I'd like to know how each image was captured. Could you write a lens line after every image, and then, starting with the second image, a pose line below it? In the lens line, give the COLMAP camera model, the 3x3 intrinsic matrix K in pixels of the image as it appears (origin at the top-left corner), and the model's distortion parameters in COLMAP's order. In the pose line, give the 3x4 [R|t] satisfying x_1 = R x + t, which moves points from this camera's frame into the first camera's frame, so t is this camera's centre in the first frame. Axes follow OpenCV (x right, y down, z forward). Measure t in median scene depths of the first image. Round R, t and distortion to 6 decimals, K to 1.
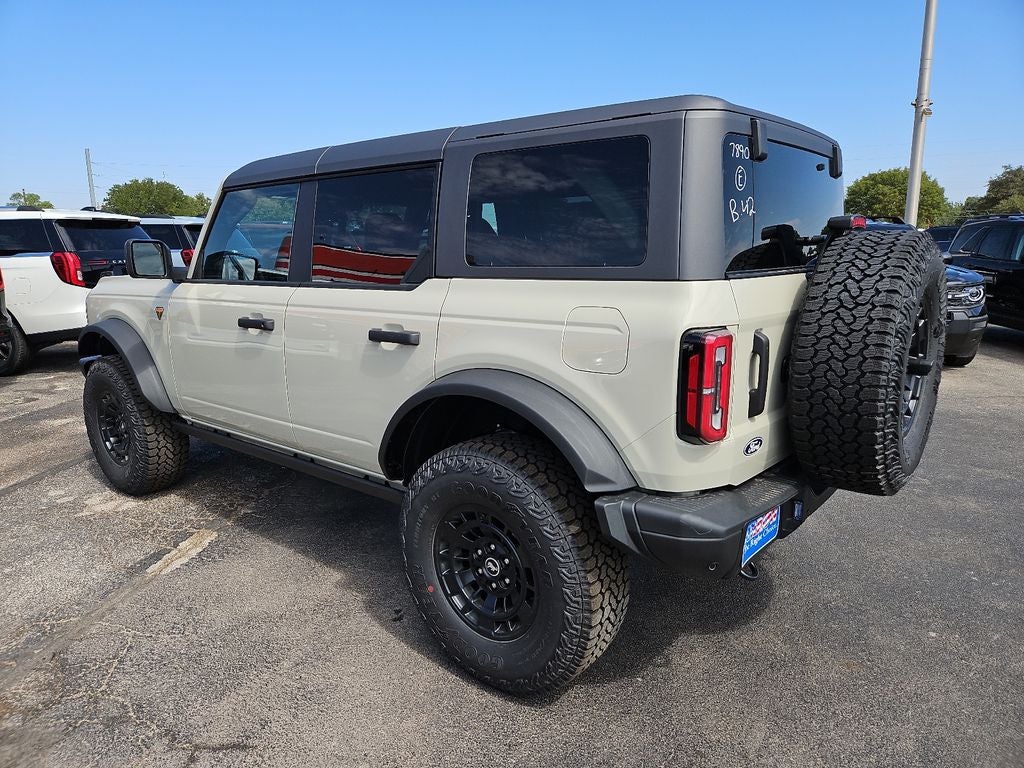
lens RADIAL K [[686.8, 0, 501.5], [0, 686.8, 389.6], [0, 0, 1]] dist [0.064832, -0.055231]
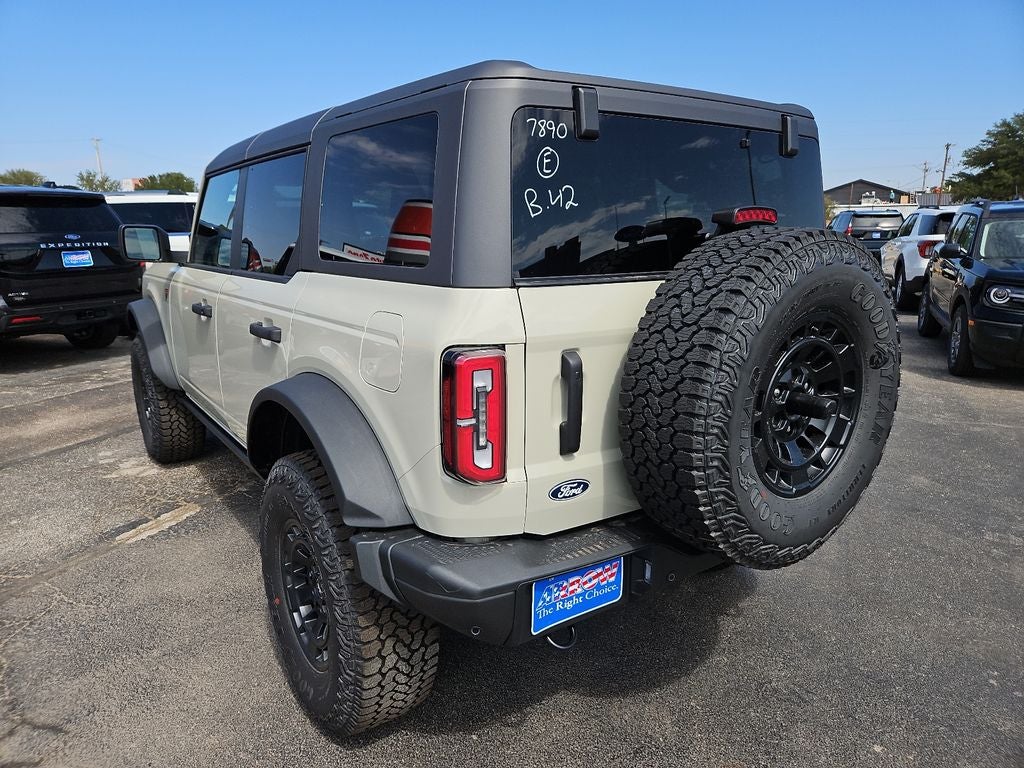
lens RADIAL K [[686.8, 0, 510.6], [0, 686.8, 387.5], [0, 0, 1]] dist [0.064832, -0.055231]
pose [[0.965650, 0.067652, -0.250885, 0.512145], [-0.061544, 0.997587, 0.032122, -0.064056], [0.252452, -0.015579, 0.967484, 0.199304]]
